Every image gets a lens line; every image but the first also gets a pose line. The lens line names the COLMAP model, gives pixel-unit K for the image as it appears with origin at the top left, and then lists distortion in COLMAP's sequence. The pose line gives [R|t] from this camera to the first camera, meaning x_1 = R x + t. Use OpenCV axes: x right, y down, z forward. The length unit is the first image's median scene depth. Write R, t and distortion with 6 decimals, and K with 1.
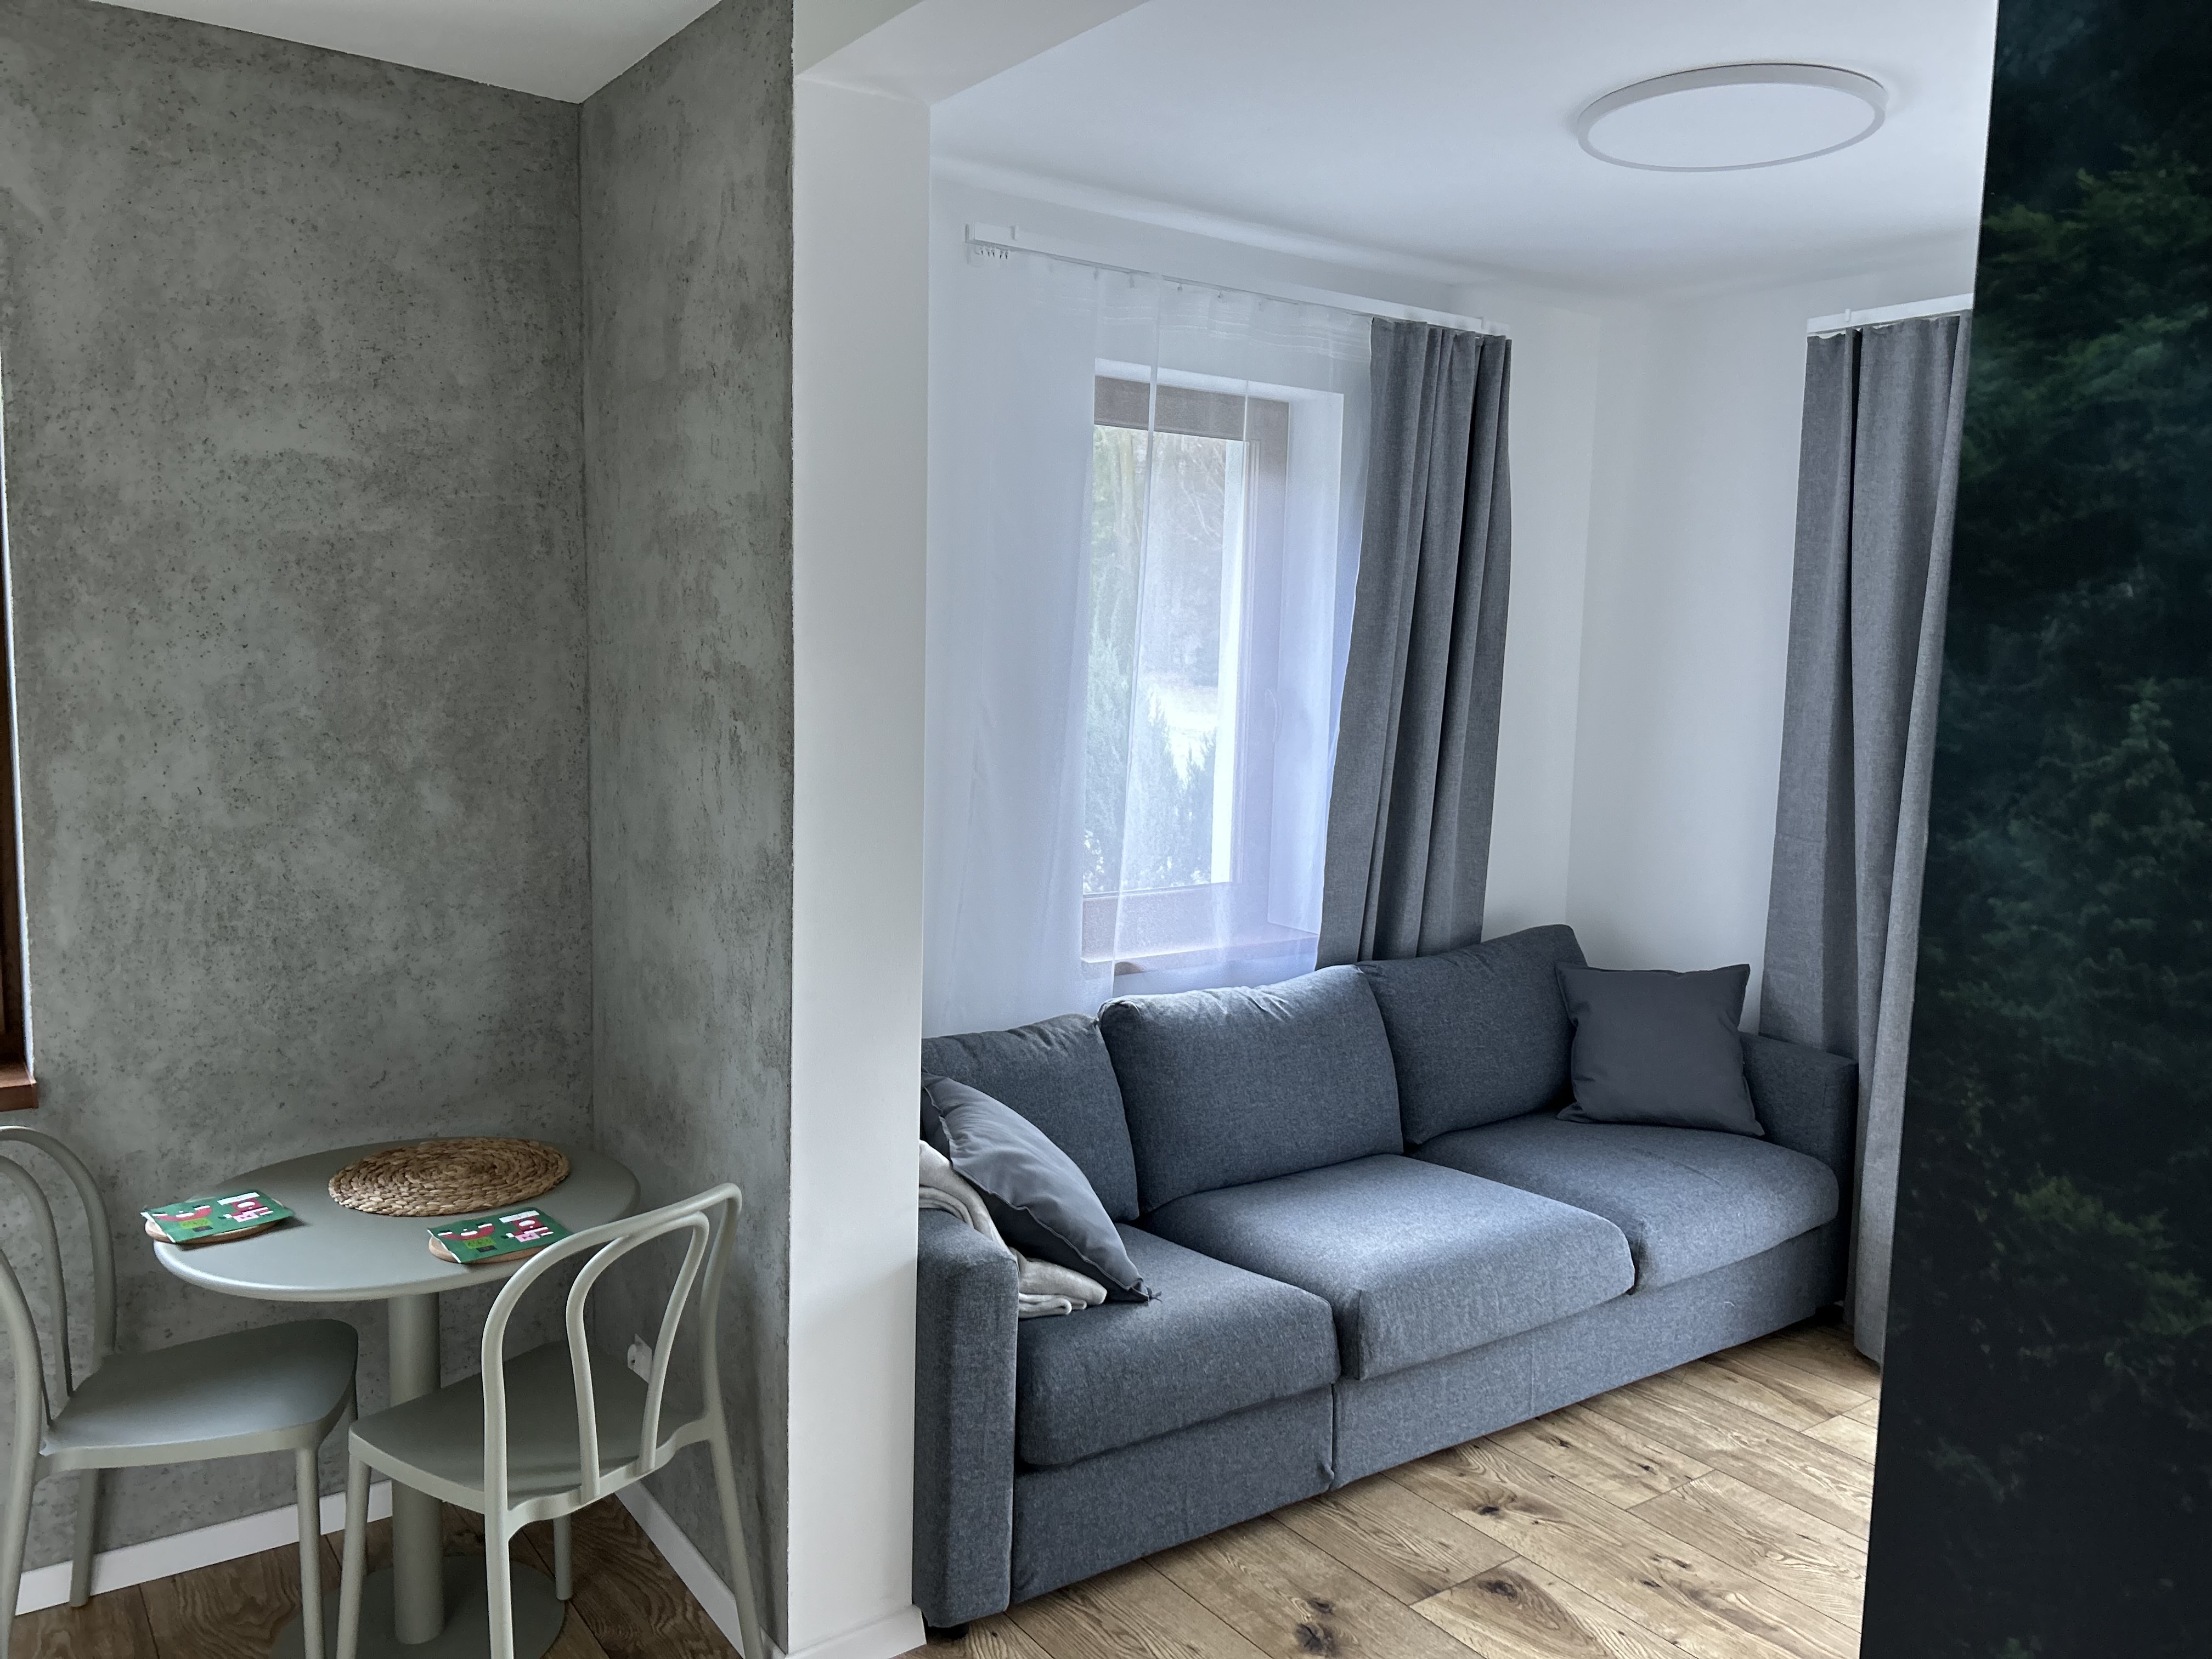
lens RADIAL K [[1673.6, 0, 1106.0], [0, 1673.6, 829.5], [0, 0, 1]] dist [0.004073, 0.002135]
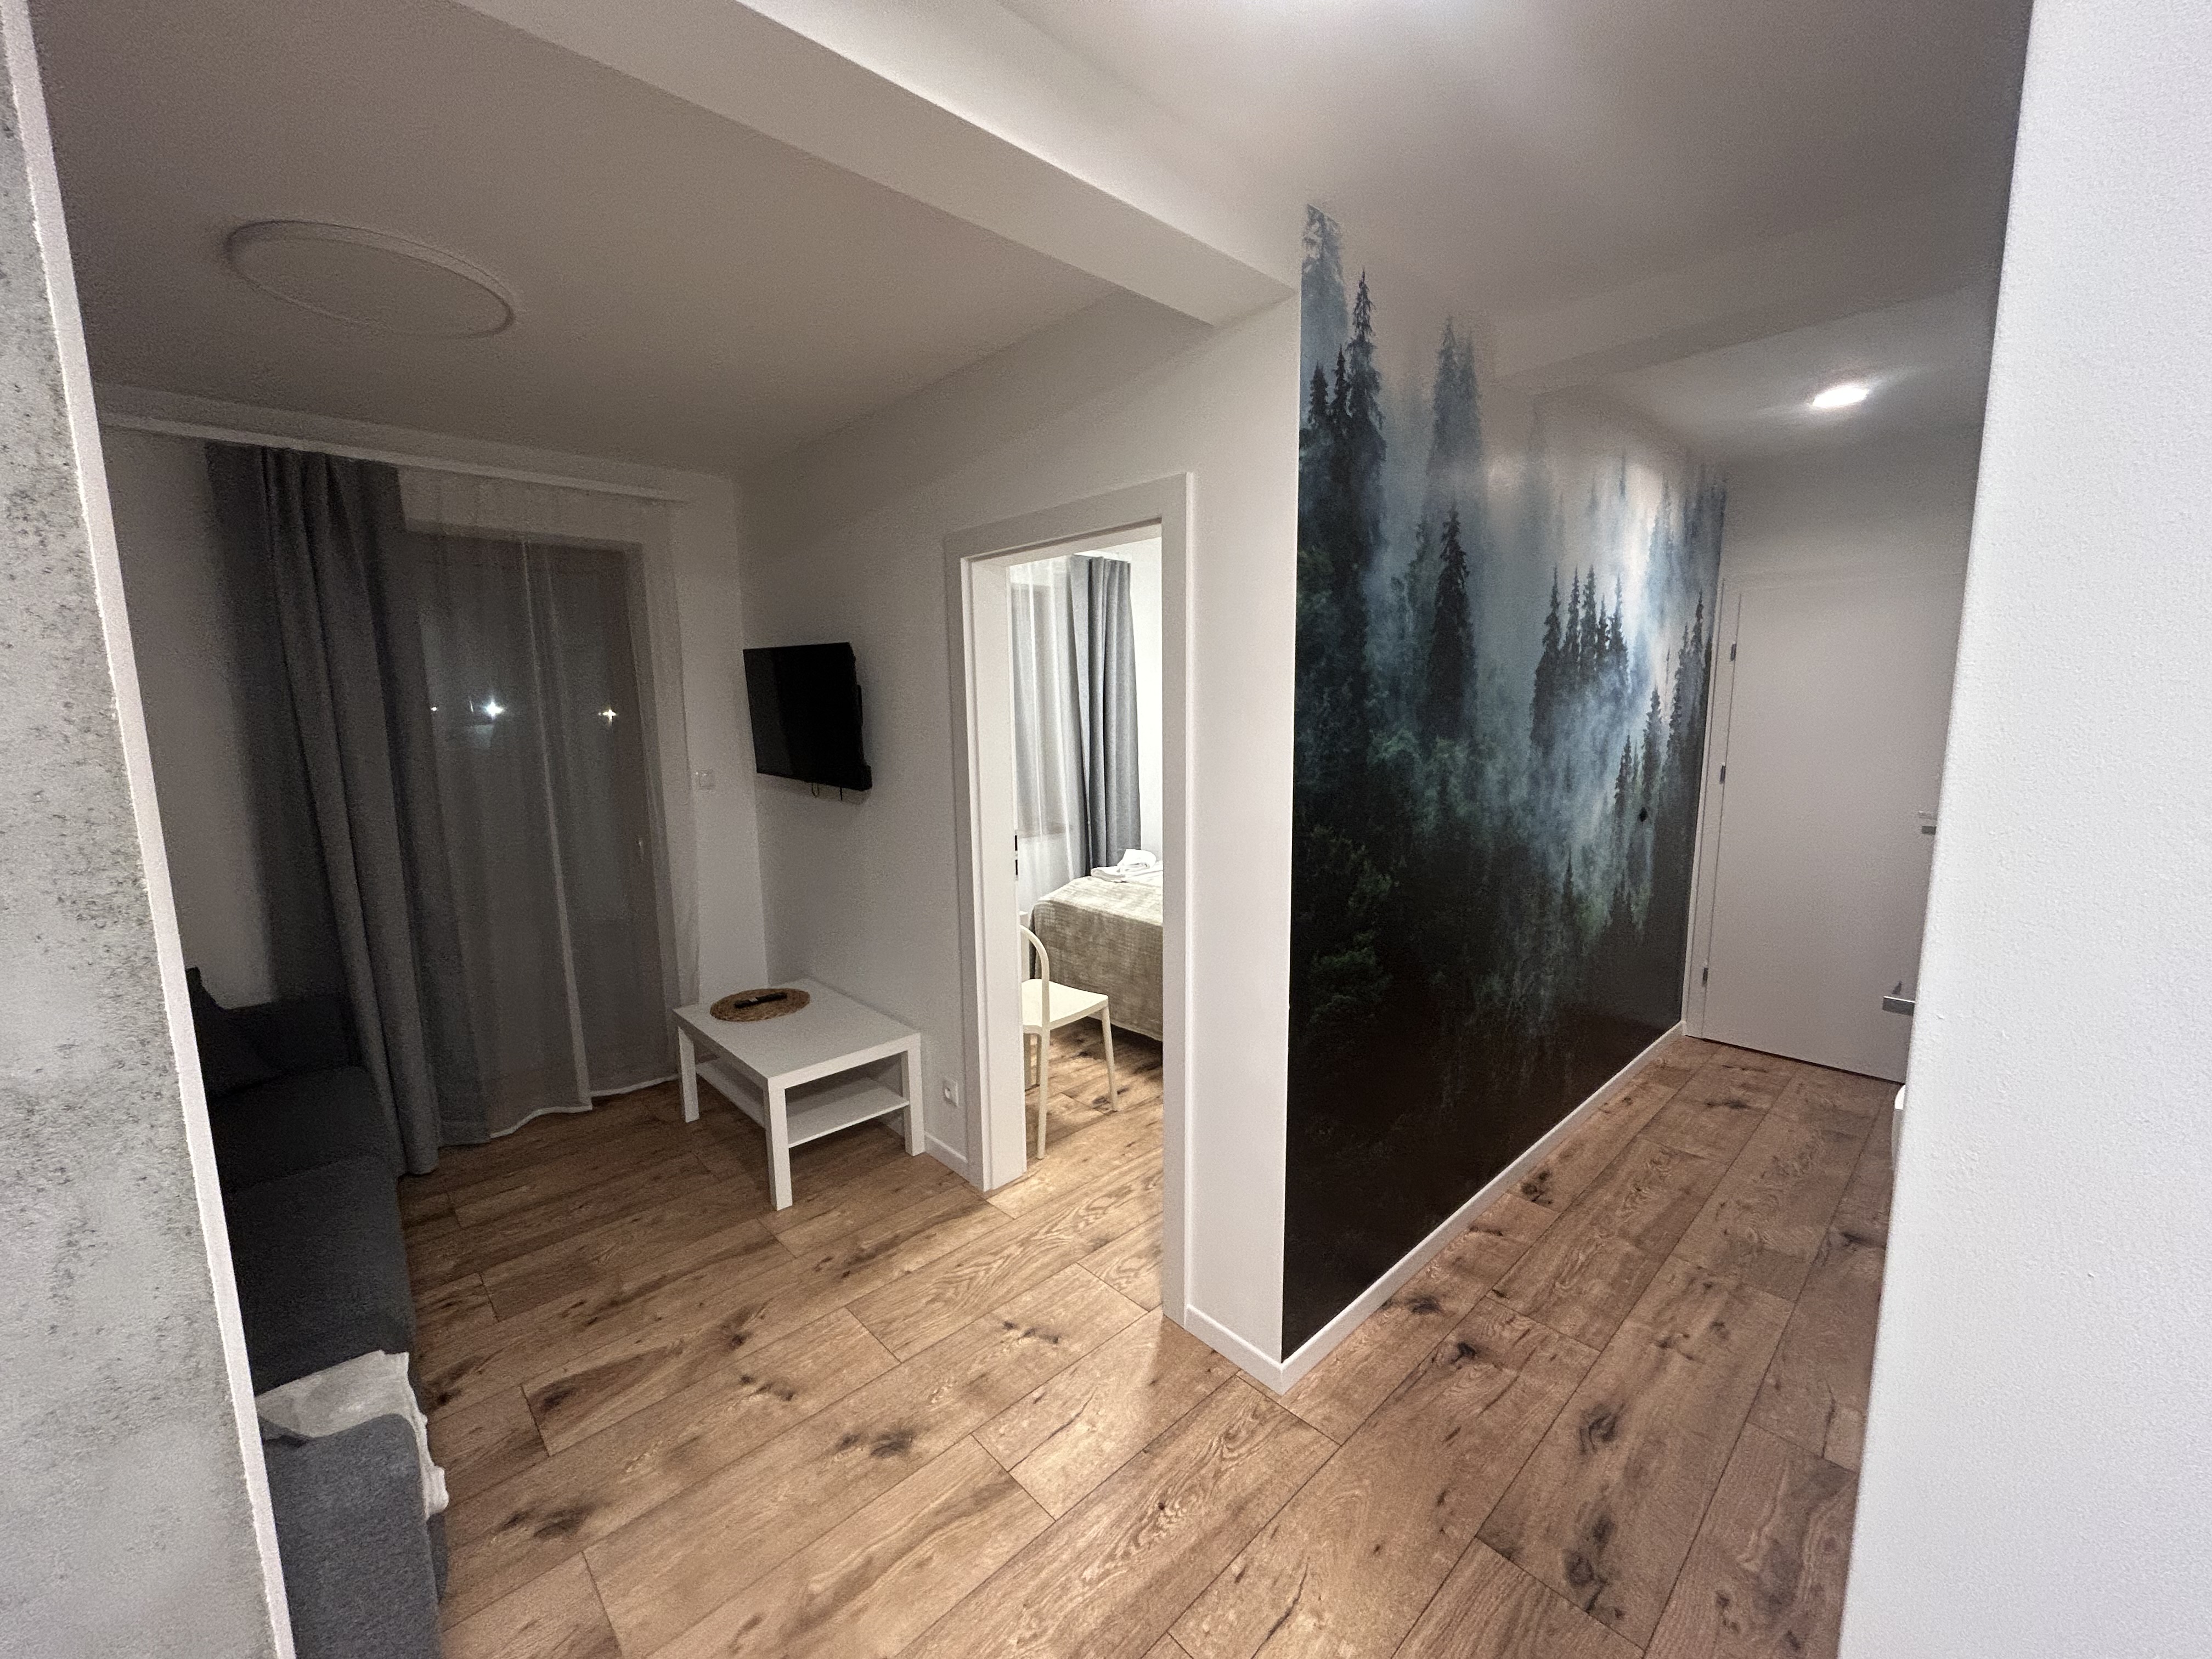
lens RADIAL K [[901.7, 0, 1101.4], [0, 901.7, 826.4], [0, 0, 1]] dist [-0.000005, 0.000488]
pose [[-0.134951, -0.167151, 0.976652, -1.288291], [0.122331, 0.975317, 0.183826, -0.207396], [-0.983272, 0.144283, -0.111172, 1.672920]]
